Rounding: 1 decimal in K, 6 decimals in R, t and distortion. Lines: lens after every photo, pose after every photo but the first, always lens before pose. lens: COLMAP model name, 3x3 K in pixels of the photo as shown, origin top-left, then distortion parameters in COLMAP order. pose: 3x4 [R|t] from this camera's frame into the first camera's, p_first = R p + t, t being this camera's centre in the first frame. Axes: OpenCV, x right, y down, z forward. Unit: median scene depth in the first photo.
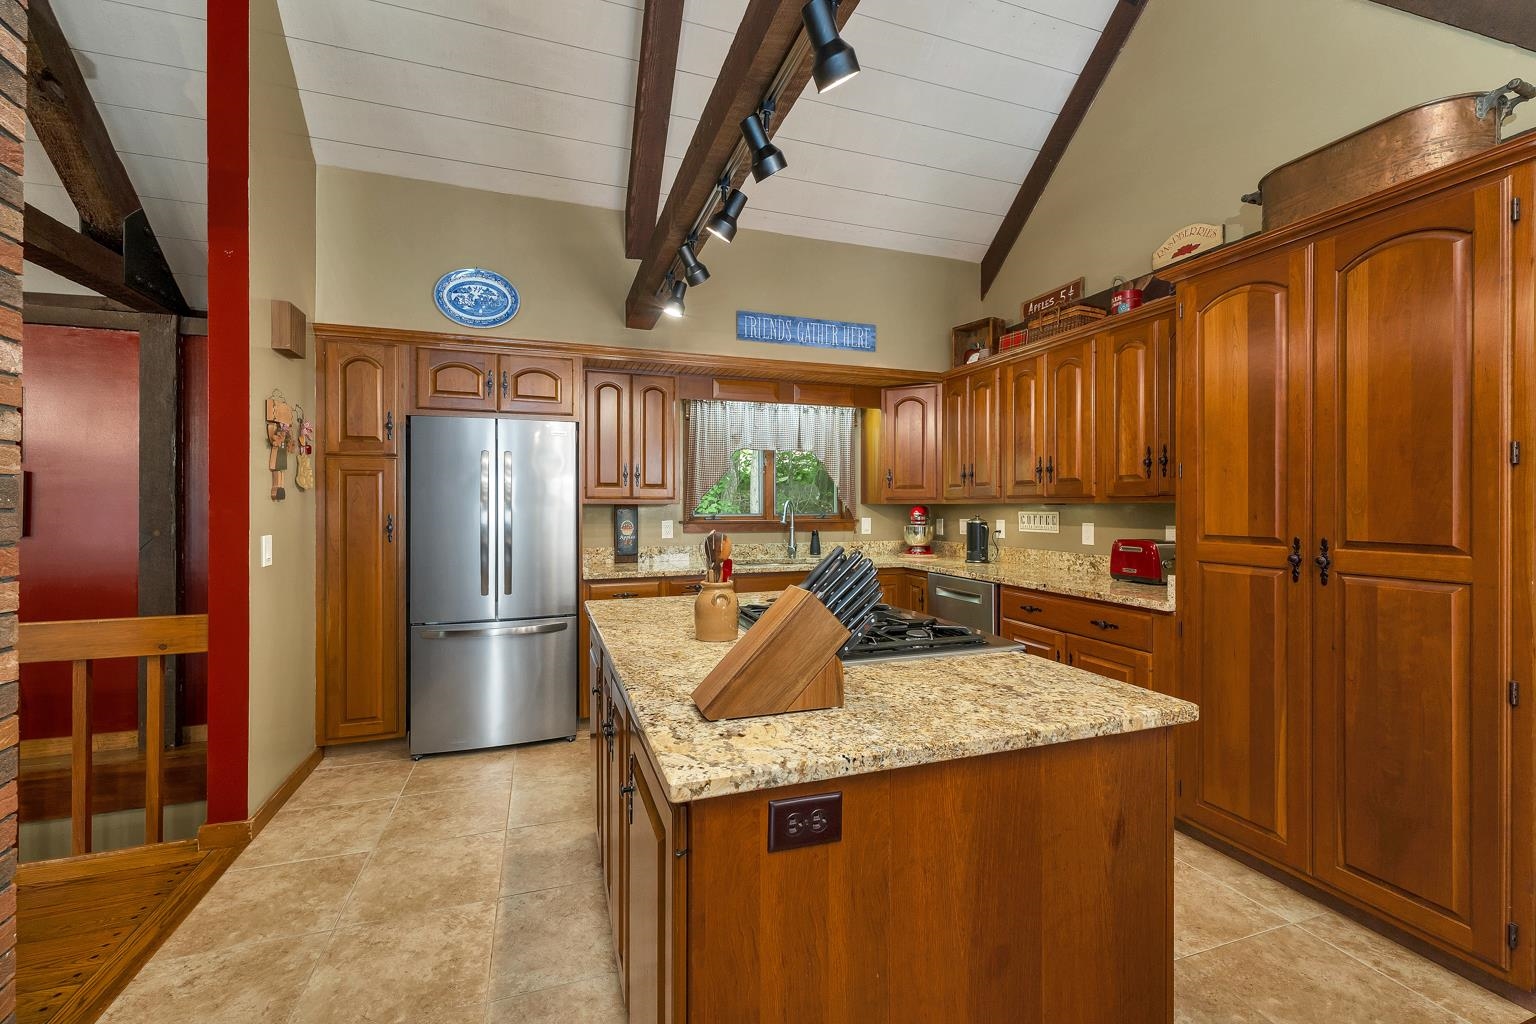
lens RADIAL K [[632.2, 0, 759.6], [0, 632.2, 499.0], [0, 0, 1]] dist [0.001242, 0.000057]
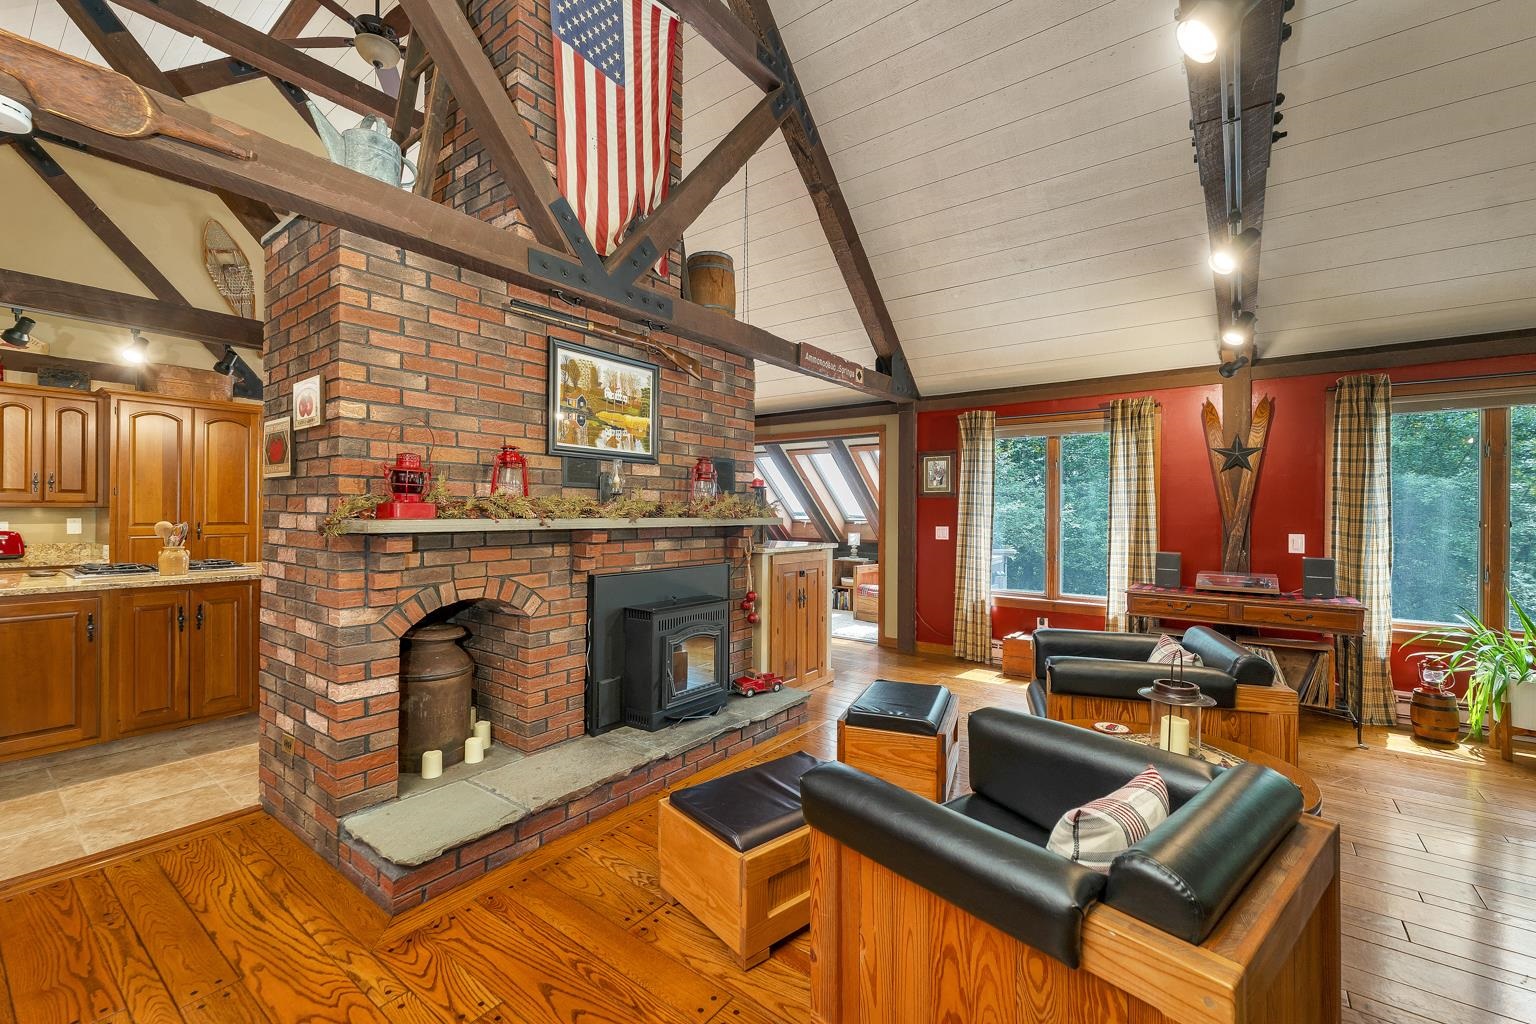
lens RADIAL K [[632.2, 0, 759.7], [0, 632.2, 514.1], [0, 0, 1]] dist [0.001242, 0.000057]
pose [[-0.559802, -0.004831, 0.828613, -1.287998], [-0.015514, 0.999869, -0.004651, 0.002672], [-0.828481, -0.015459, -0.559803, 0.268990]]
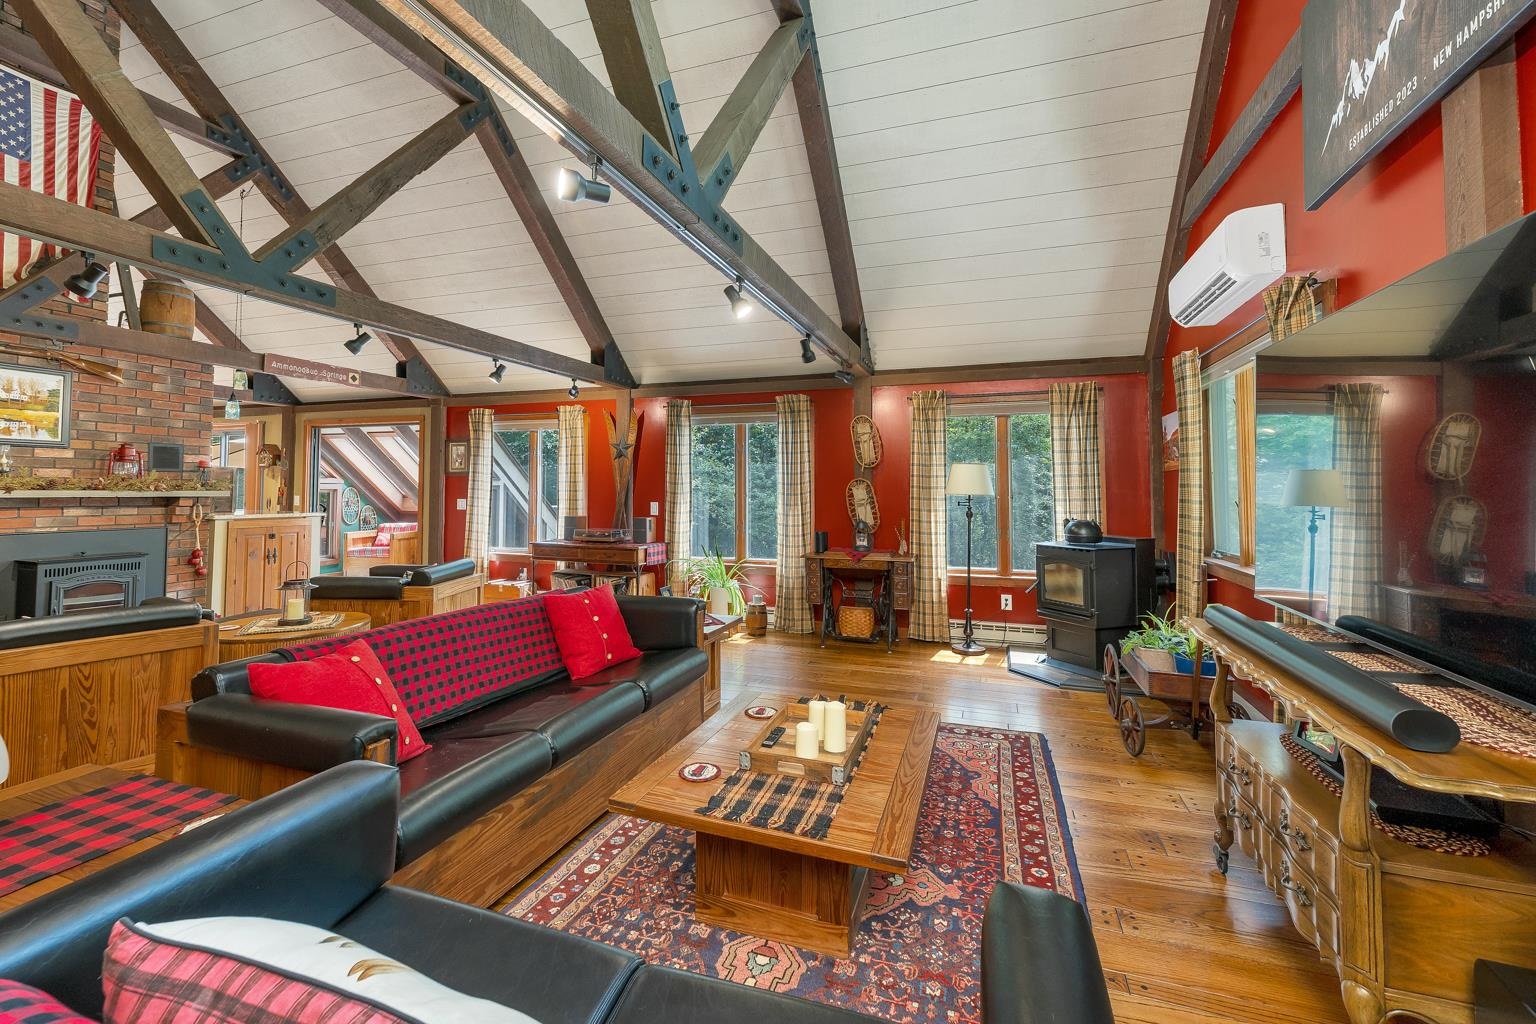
lens RADIAL K [[644.8, 0, 762.7], [0, 644.8, 469.3], [0, 0, 1]] dist [-0.001603, -0.000146]
pose [[-0.787415, 0.015848, 0.616219, -2.166111], [-0.013349, 0.998997, -0.042750, 0.000672], [-0.616278, -0.041888, -0.786414, 0.029801]]
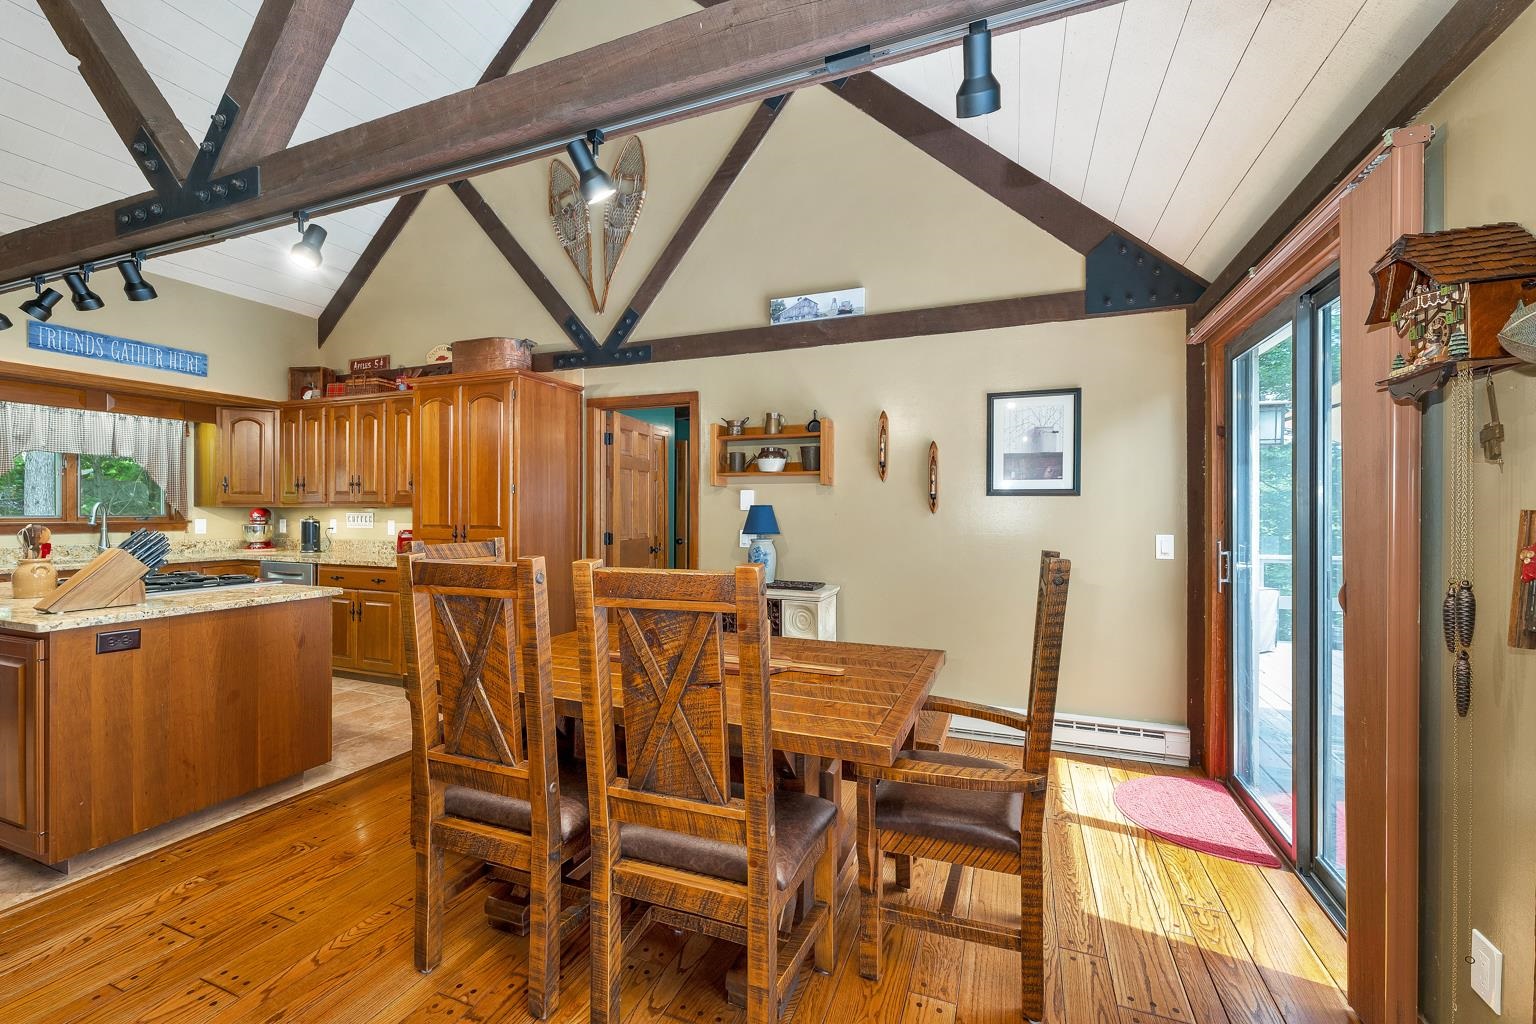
lens RADIAL K [[632.2, 0, 770.0], [0, 632.2, 513.6], [0, 0, 1]] dist [0.001242, 0.000057]
pose [[0.647091, -0.000751, 0.762412, -0.039263], [-0.012620, 0.999852, 0.011696, -0.006581], [-0.762308, -0.017189, 0.646986, -0.595994]]
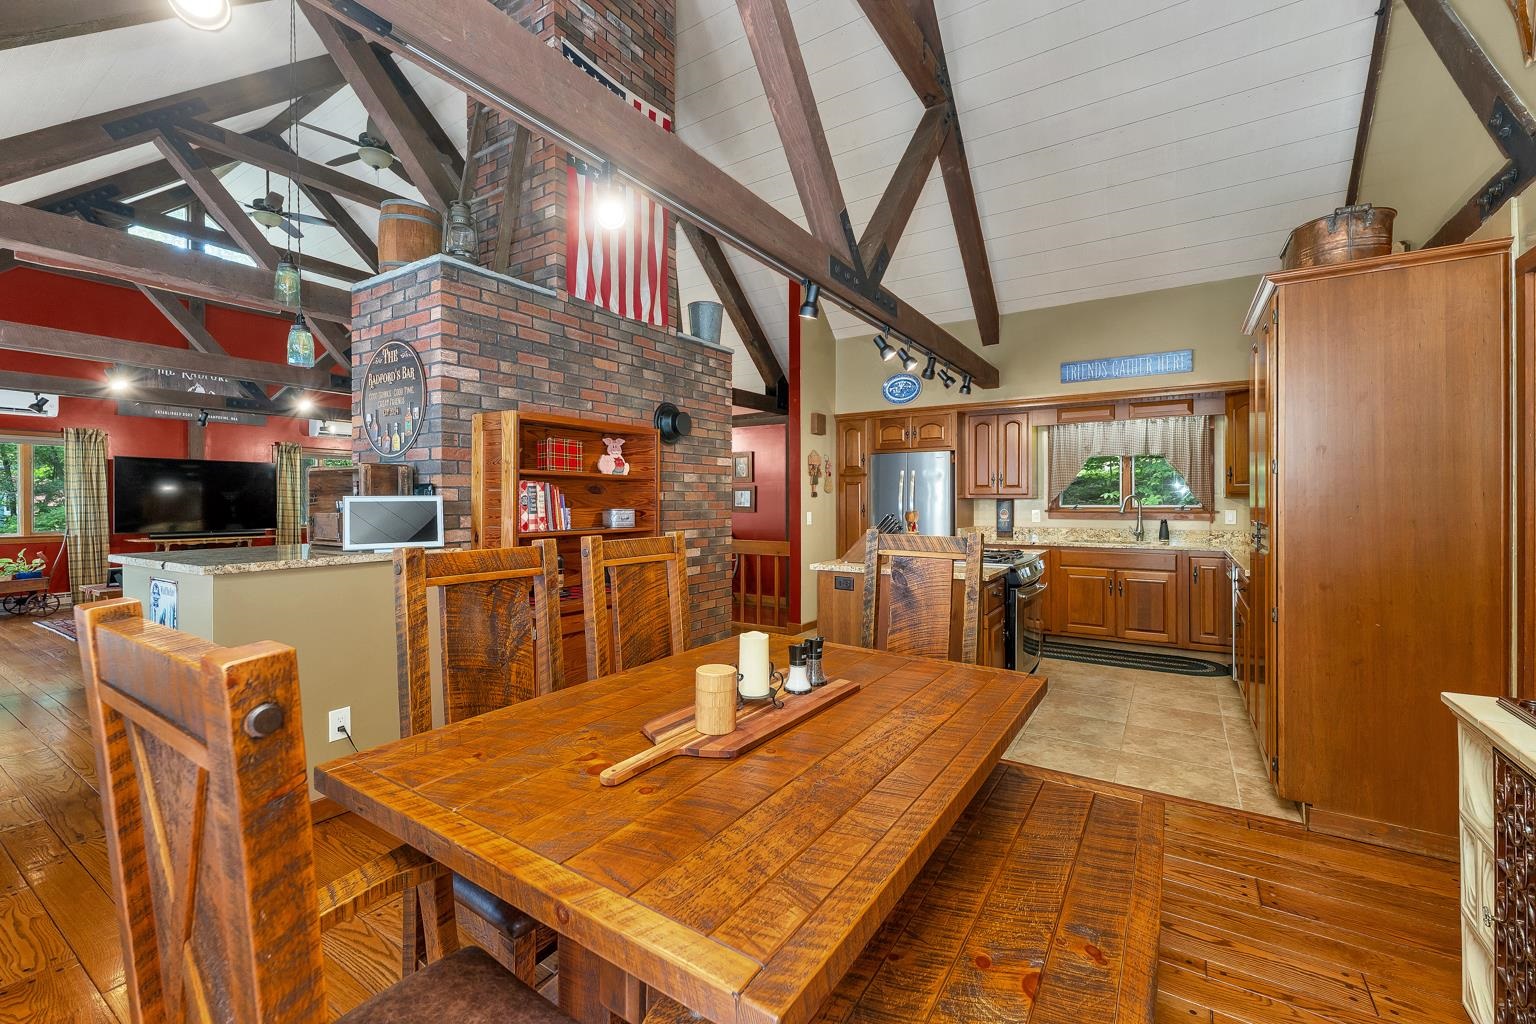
lens RADIAL K [[632.2, 0, 746.1], [0, 632.2, 503.1], [0, 0, 1]] dist [0.001242, 0.000057]
pose [[0.607688, 0.003476, -0.794169, 0.661536], [0.010586, 0.999866, 0.012476, -0.005710], [0.794106, -0.015989, 0.607569, -0.438054]]
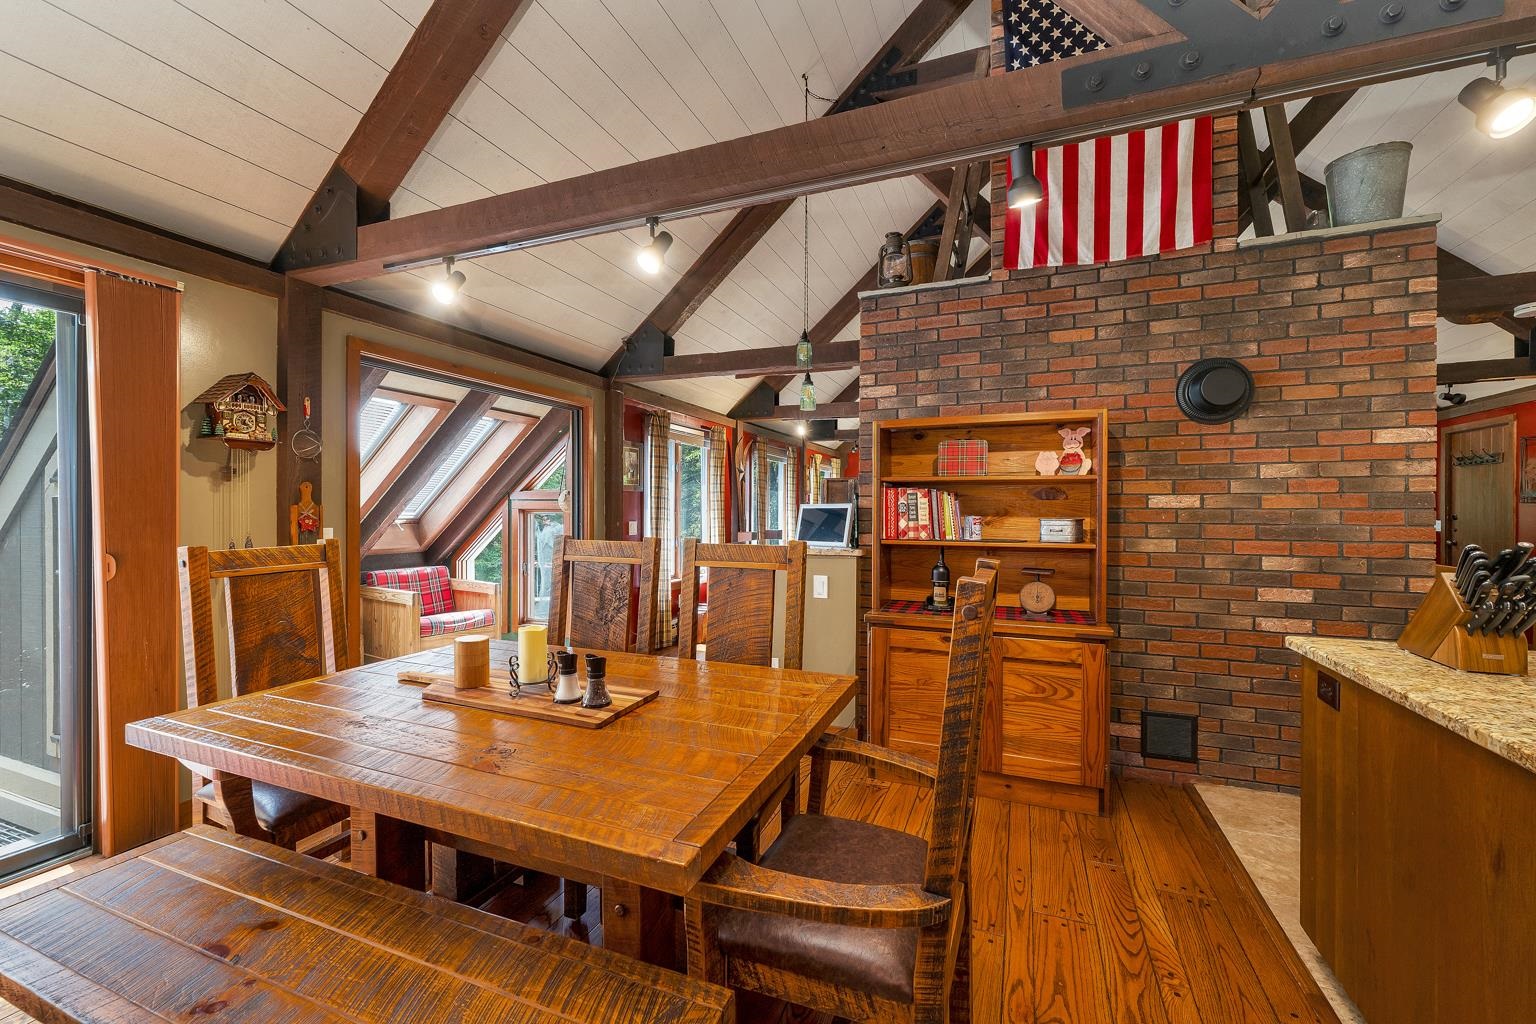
lens RADIAL K [[632.2, 0, 768.2], [0, 632.2, 511.0], [0, 0, 1]] dist [0.001242, 0.000057]
pose [[-0.648949, 0.003426, -0.760824, 0.576556], [0.008533, 0.999960, -0.002775, 0.003258], [0.760784, -0.008293, -0.648952, 0.227787]]
